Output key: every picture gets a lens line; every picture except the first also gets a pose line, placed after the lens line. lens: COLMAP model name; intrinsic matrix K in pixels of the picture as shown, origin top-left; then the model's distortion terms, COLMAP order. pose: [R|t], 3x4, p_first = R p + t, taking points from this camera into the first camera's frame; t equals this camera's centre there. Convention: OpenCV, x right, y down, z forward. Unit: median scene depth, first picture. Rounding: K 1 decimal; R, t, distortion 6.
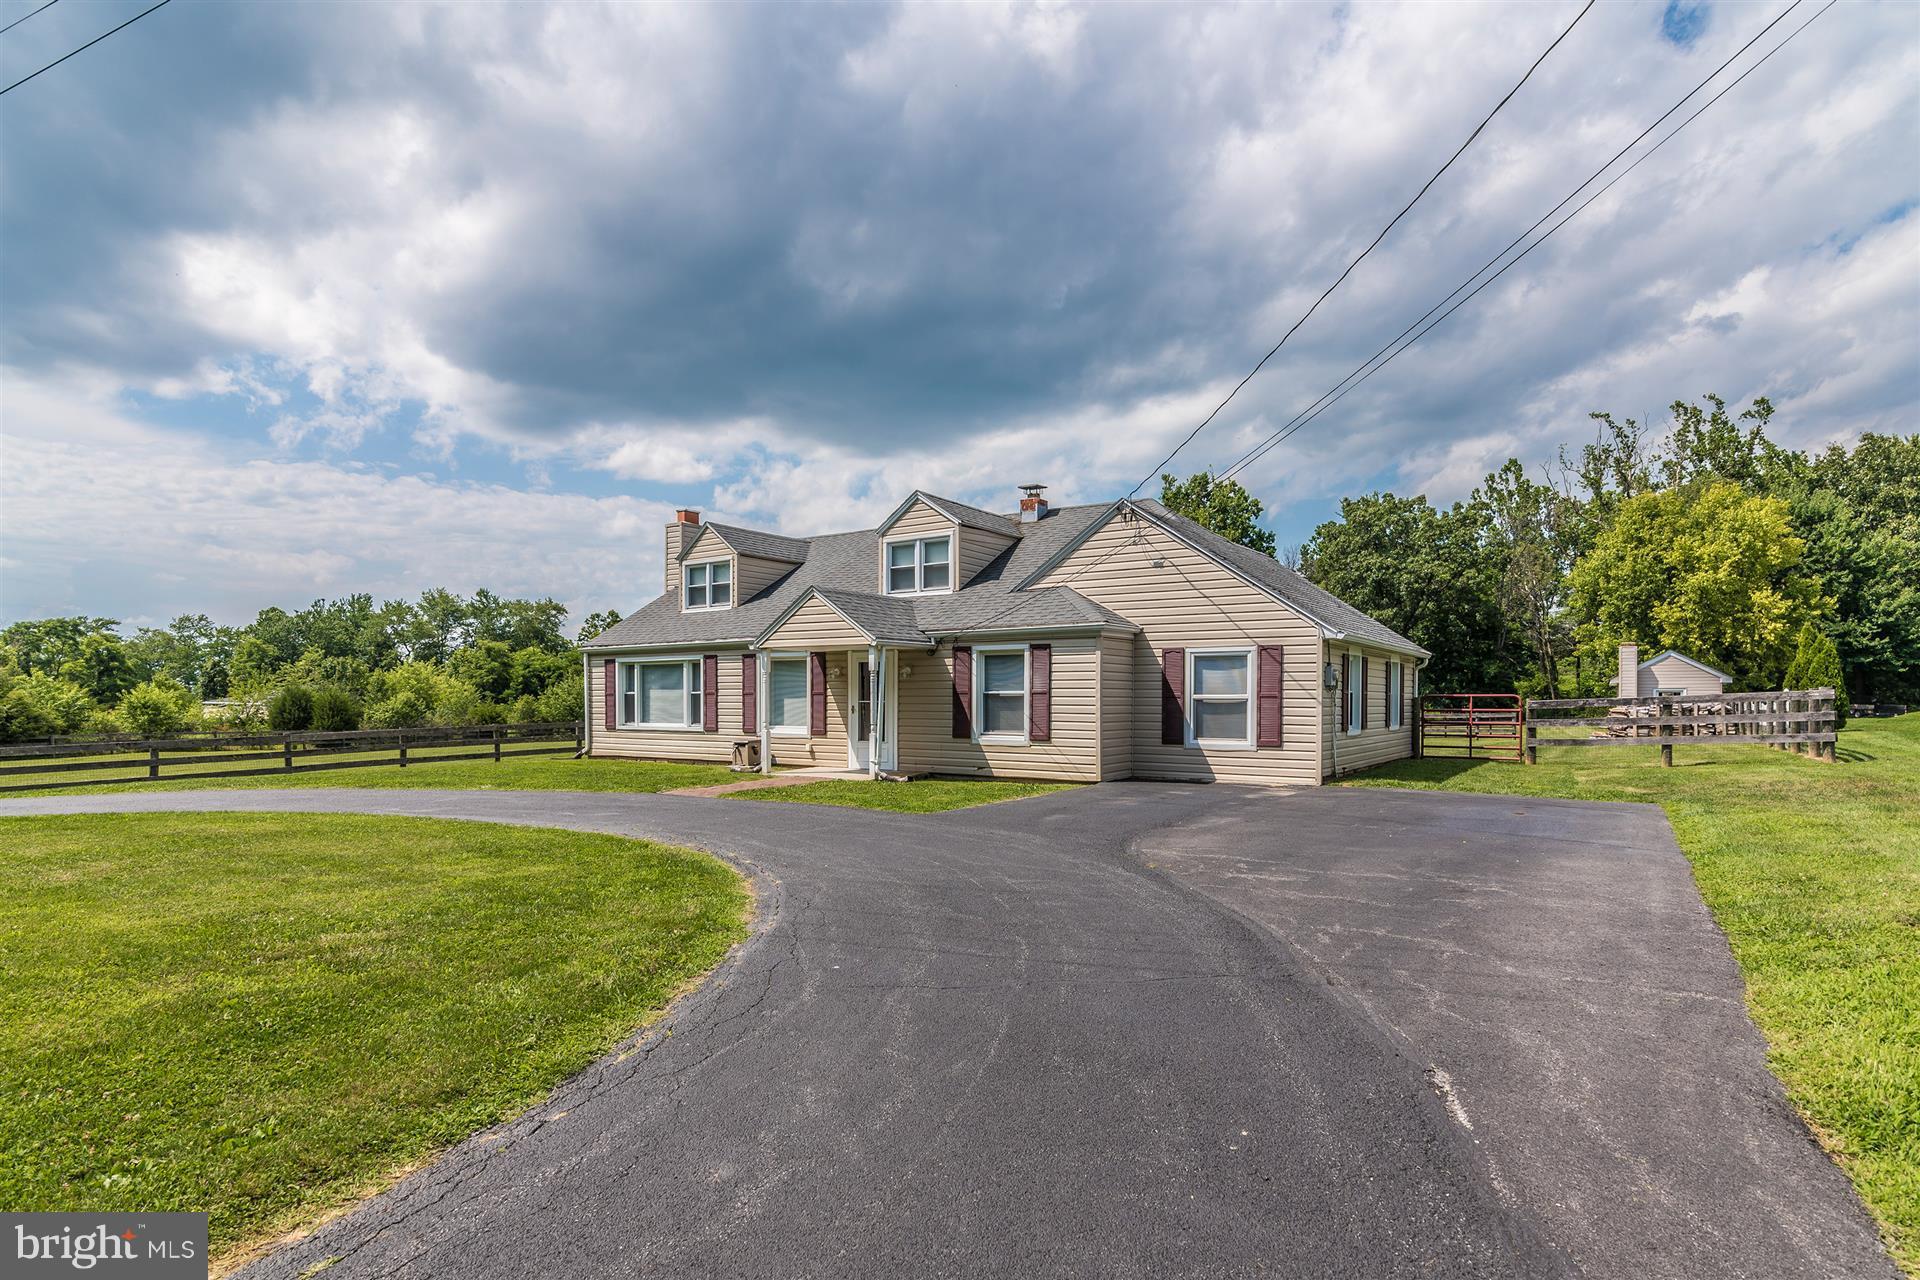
lens RADIAL K [[896.8, 0, 997.9], [0, 896.8, 649.9], [0, 0, 1]] dist [0.010732, 0.000172]
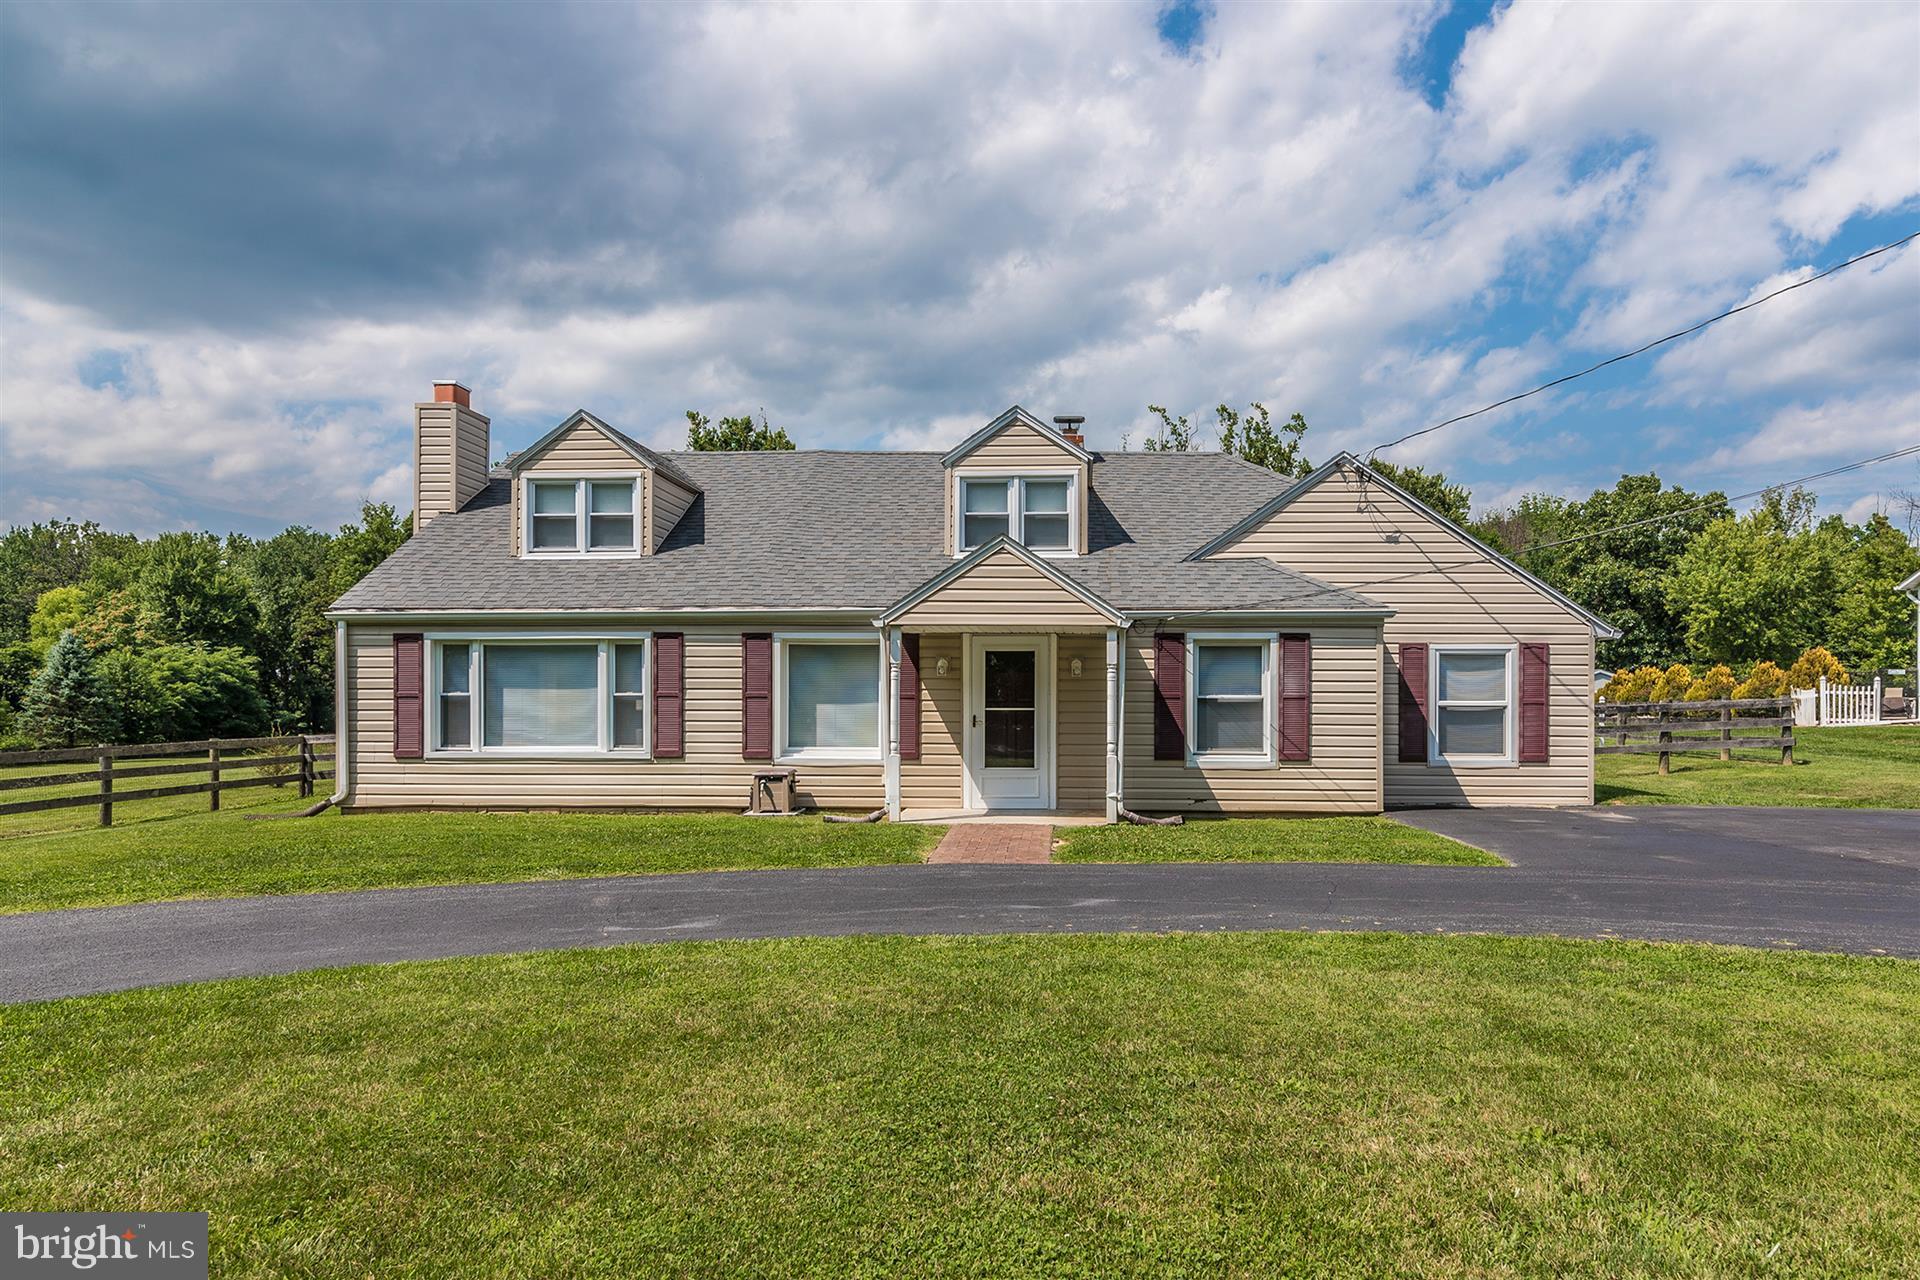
lens RADIAL K [[1123.0, 0, 878.0], [0, 1123.0, 644.5], [0, 0, 1]] dist [0.004047, 0.000075]
pose [[0.876293, 0.025491, 0.481105, -0.585396], [-0.027993, 0.999606, -0.001977, 0.011998], [-0.480965, -0.011735, 0.876661, 0.277575]]
